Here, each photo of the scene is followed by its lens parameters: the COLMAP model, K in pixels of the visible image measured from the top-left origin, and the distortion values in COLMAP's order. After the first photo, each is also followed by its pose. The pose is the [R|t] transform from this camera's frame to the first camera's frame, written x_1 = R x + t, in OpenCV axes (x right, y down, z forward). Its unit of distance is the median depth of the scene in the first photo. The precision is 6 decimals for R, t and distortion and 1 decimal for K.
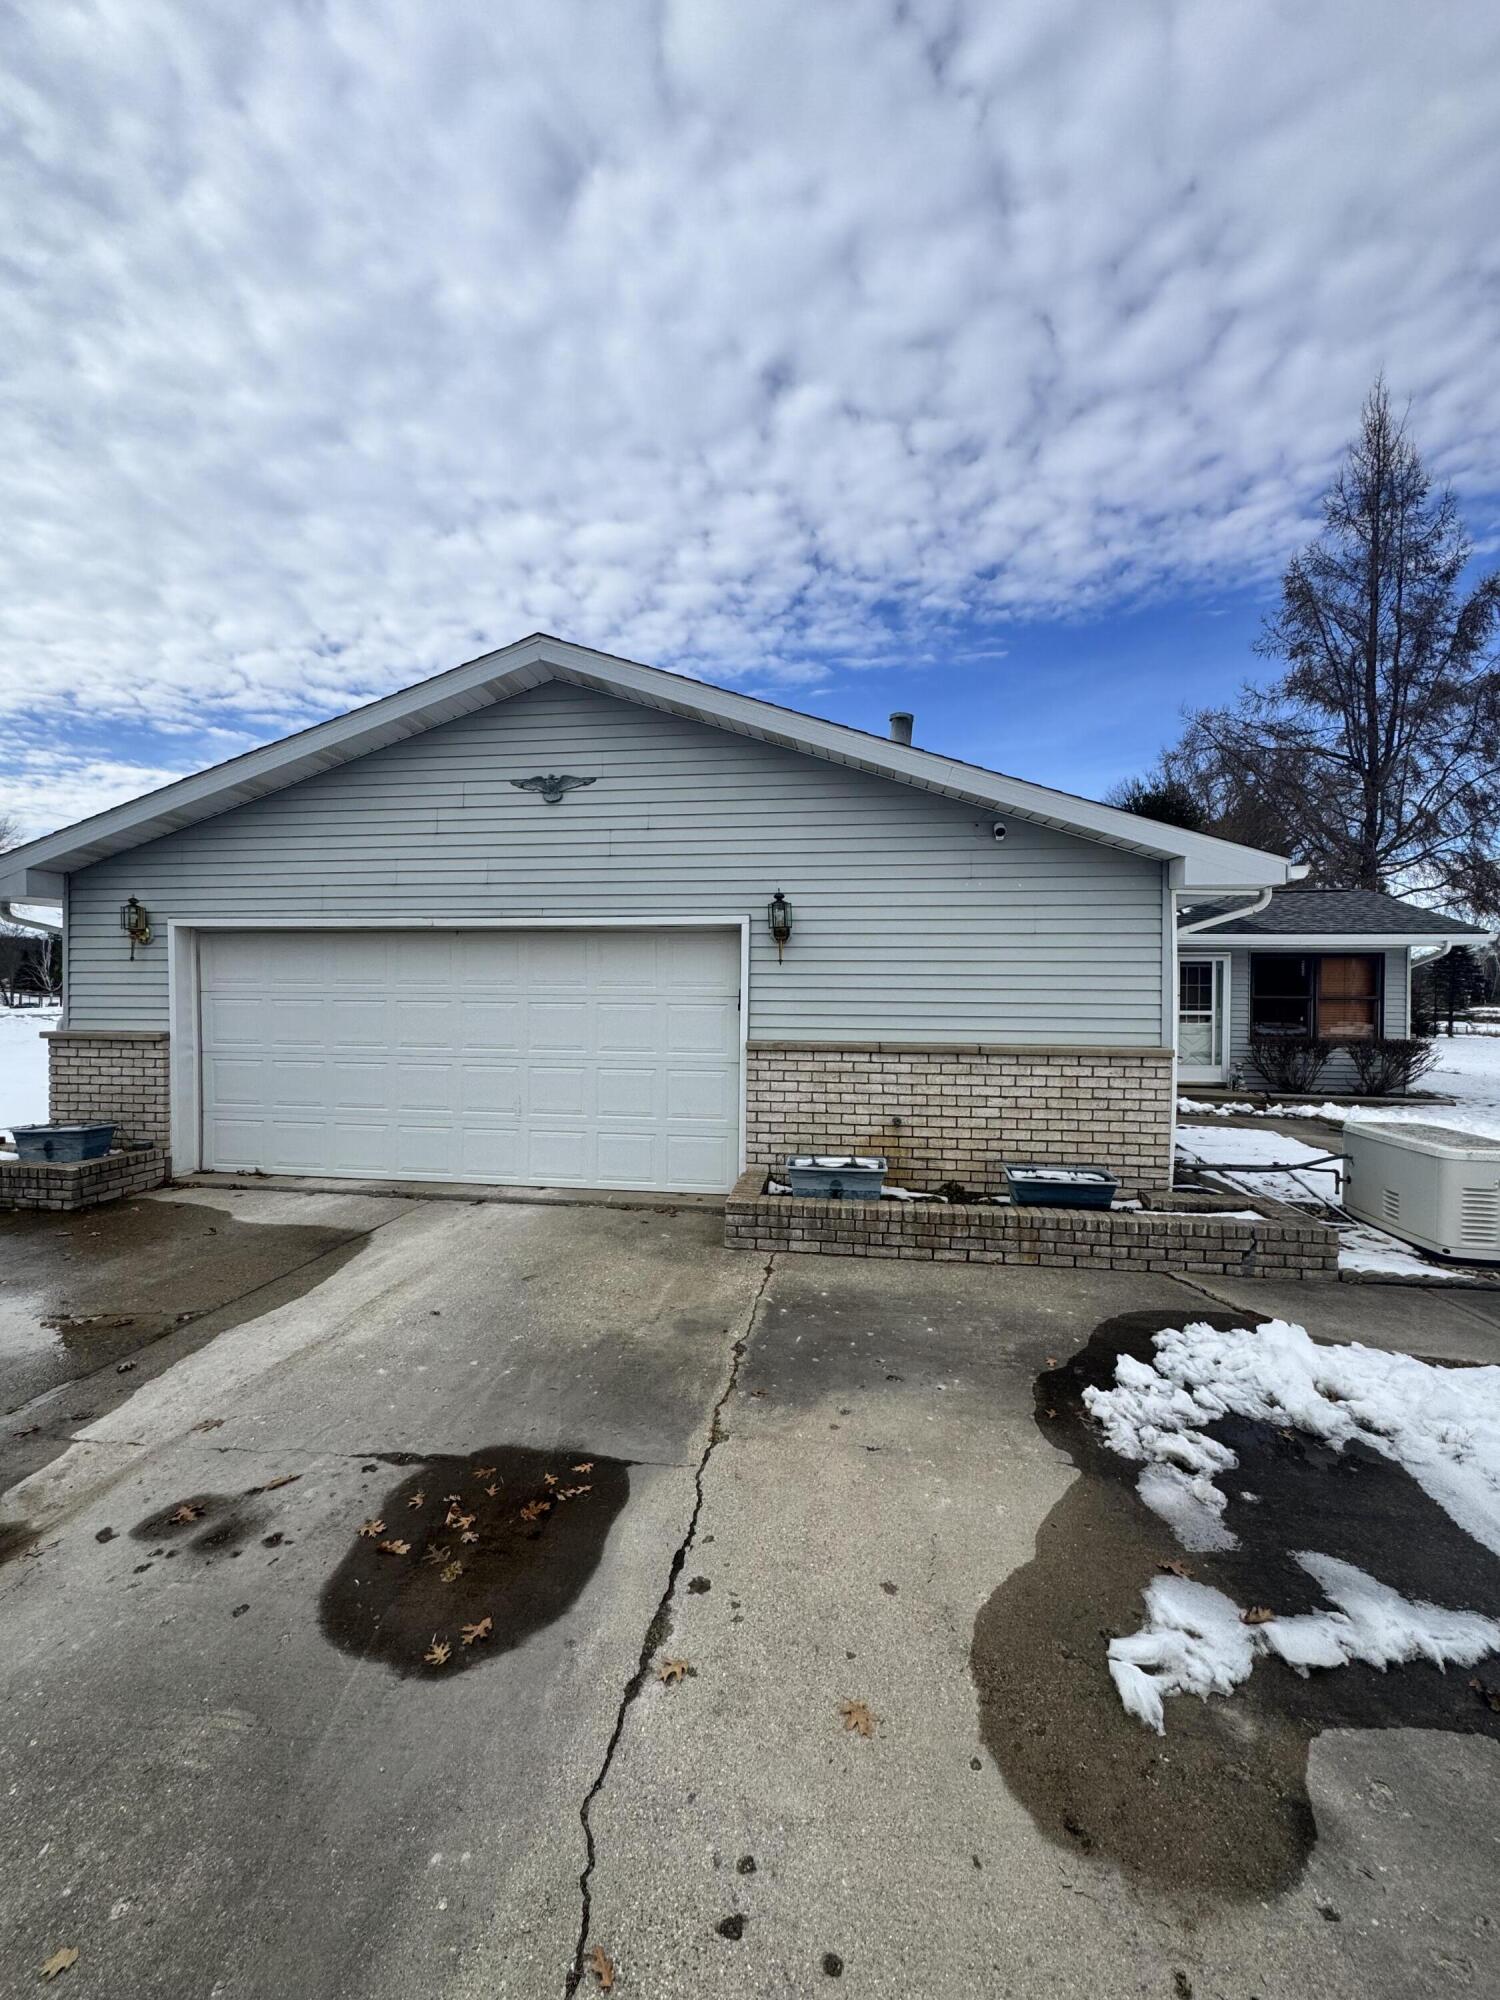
lens RADIAL K [[801.5, 0, 760.6], [0, 801.5, 995.5], [0, 0, 1]] dist [-0.003974, -0.000081]
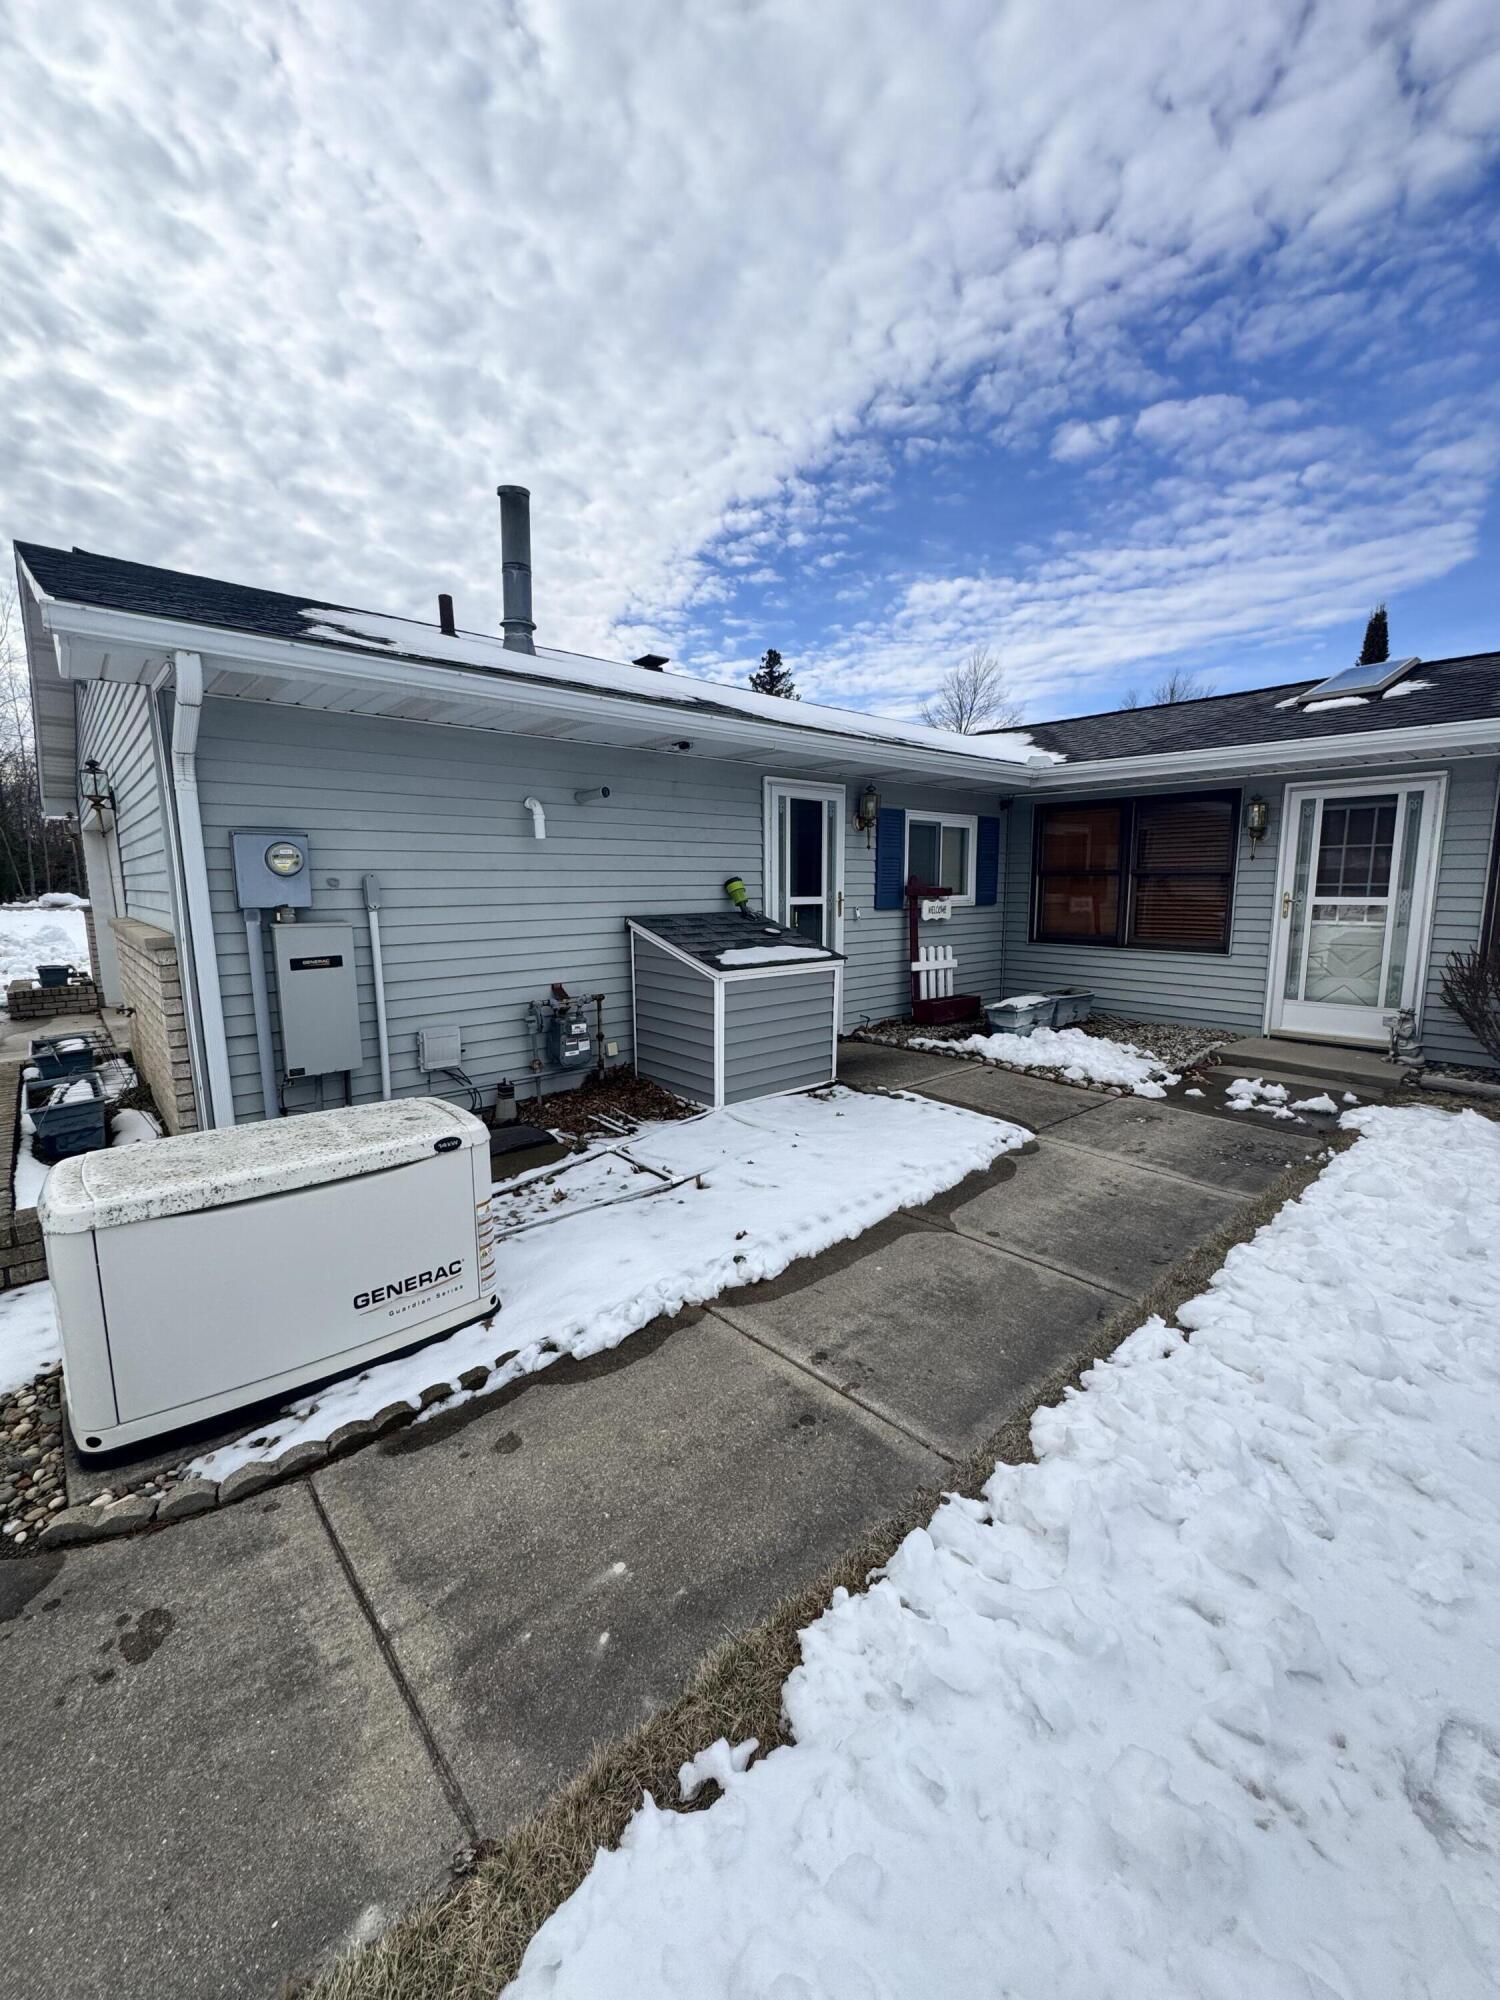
lens RADIAL K [[801.5, 0, 748.2], [0, 801.5, 1001.1], [0, 0, 1]] dist [-0.003974, -0.000081]
pose [[0.757300, 0.084818, -0.647536, 1.074608], [0.004600, 0.990813, 0.135162, 0.025854], [0.653051, -0.105337, 0.749952, 0.668592]]
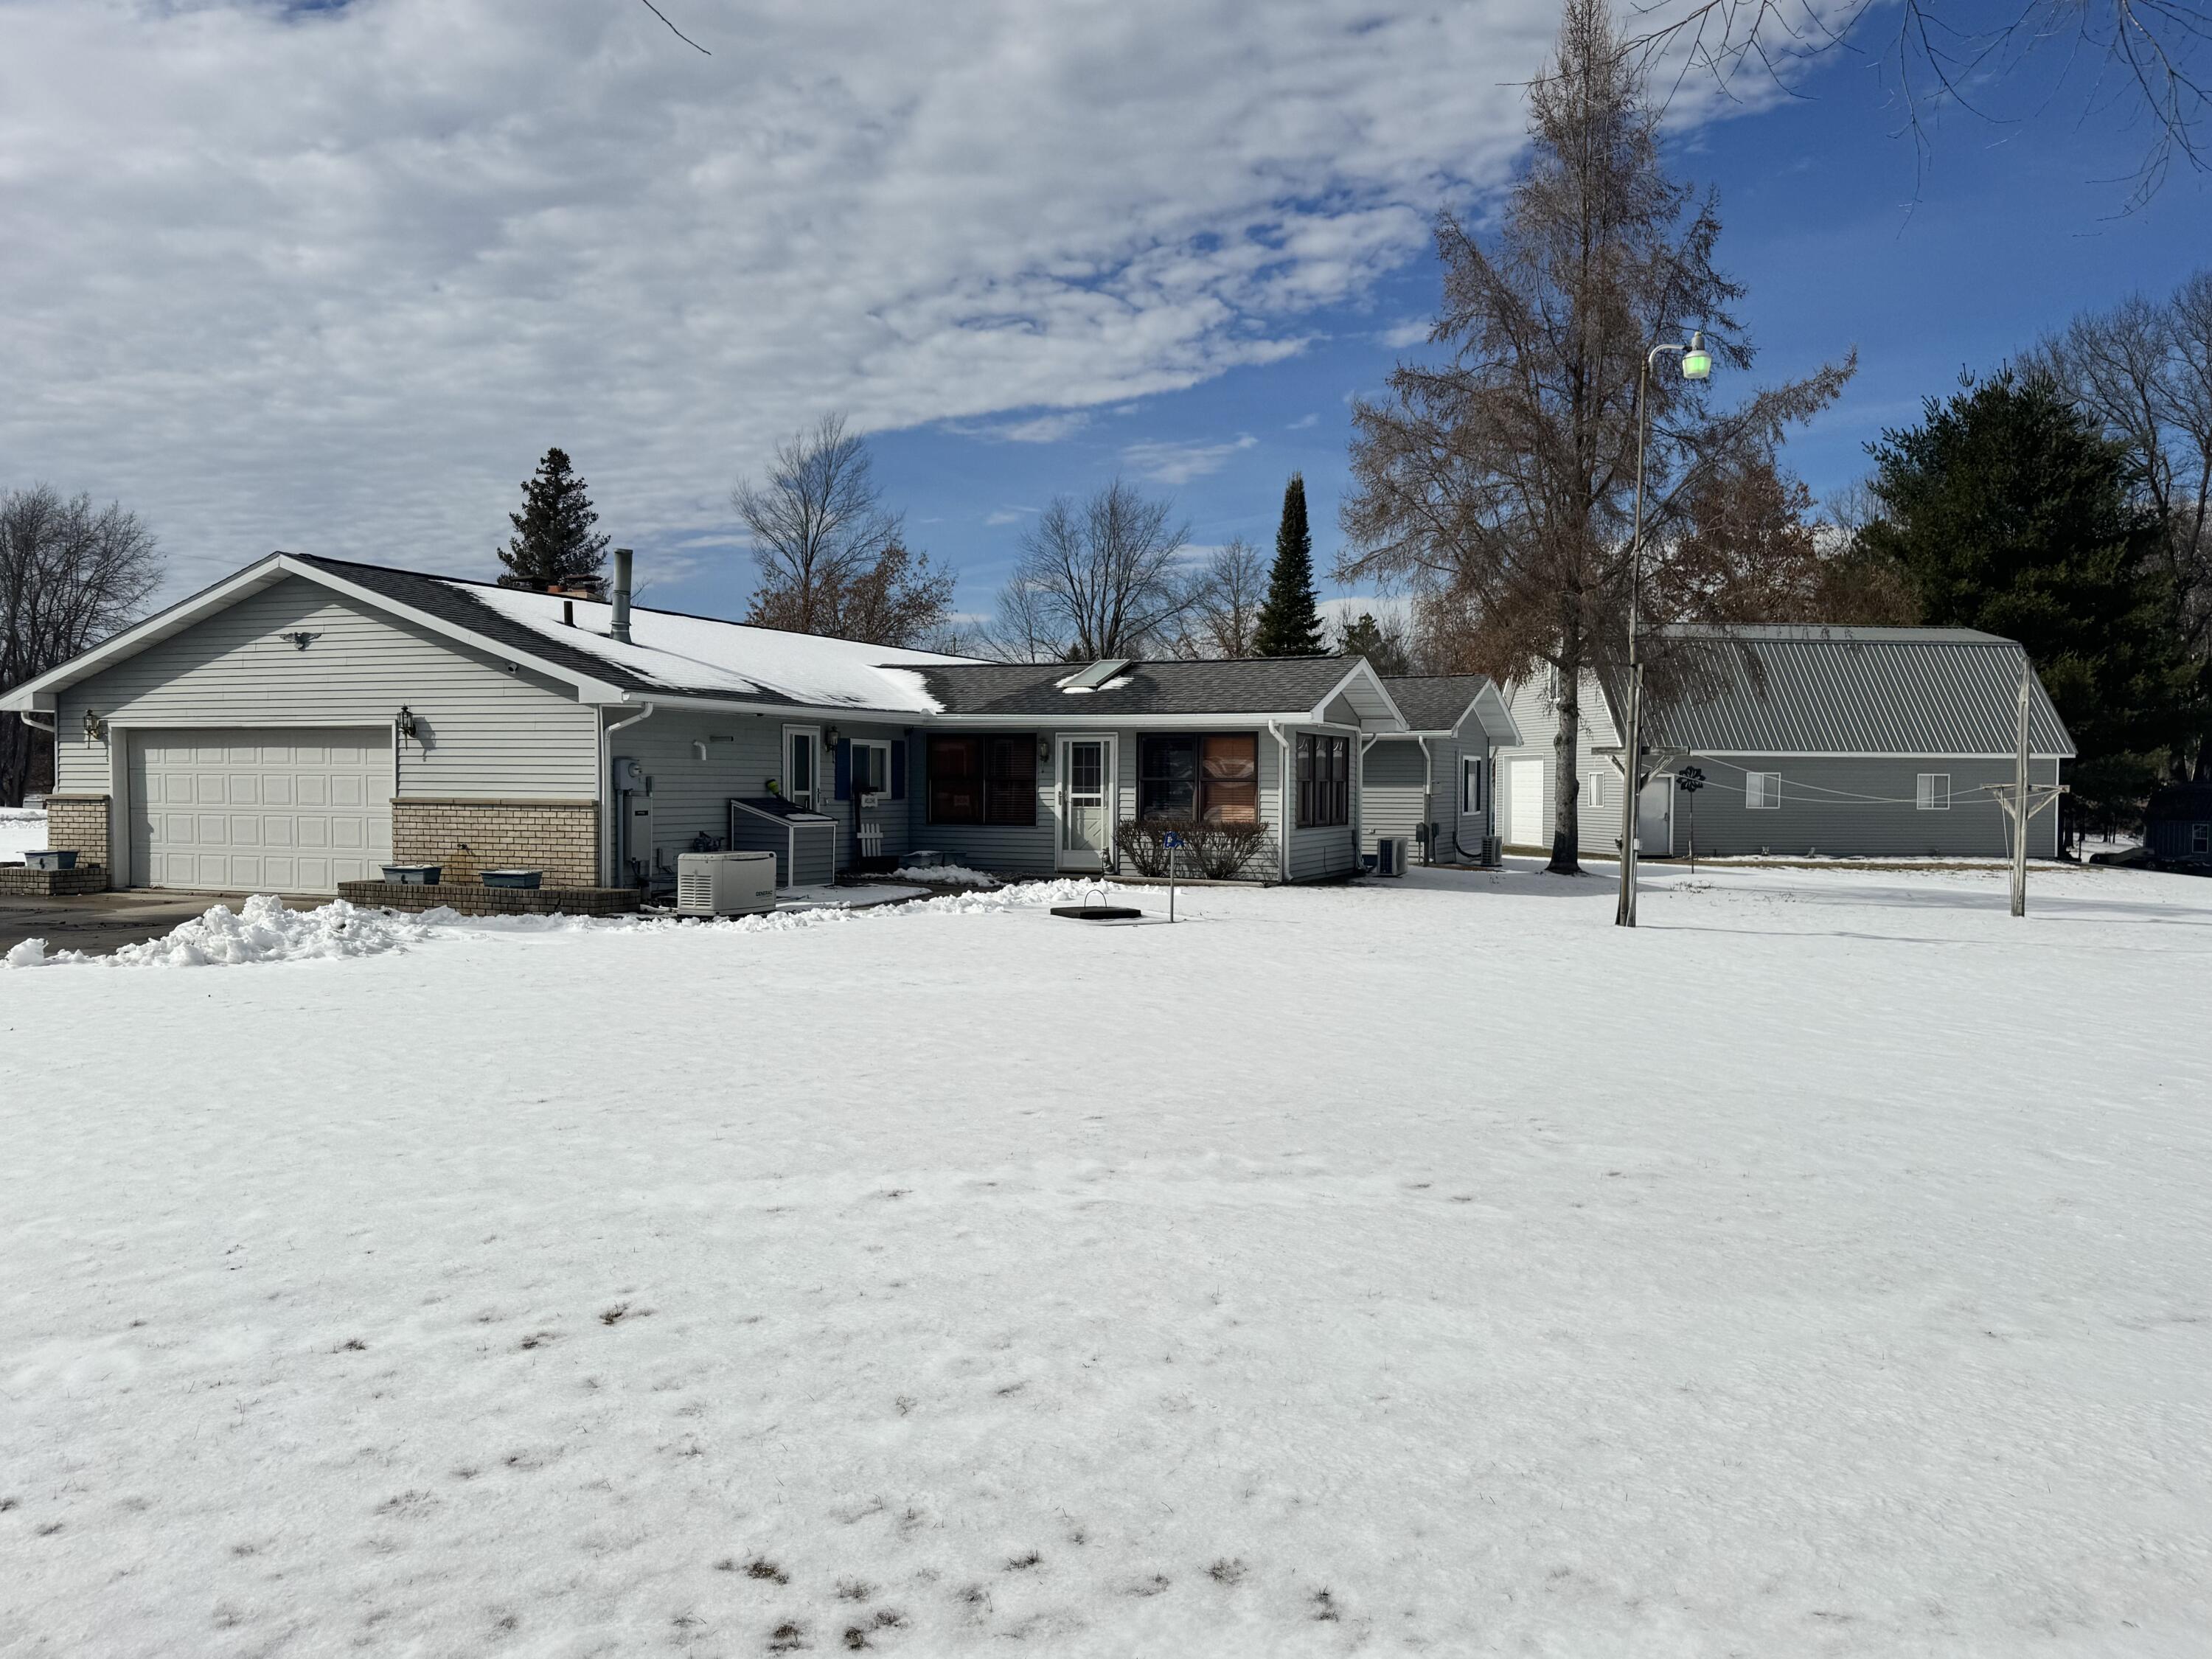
lens RADIAL K [[1702.6, 0, 1132.3], [0, 1702.6, 846.8], [0, 0, 1]] dist [0.085624, -0.081416]
pose [[0.967613, 0.008955, -0.252279, 2.036222], [-0.002512, 0.999663, 0.025849, 0.054911], [0.252425, -0.024378, 0.967309, -1.770587]]
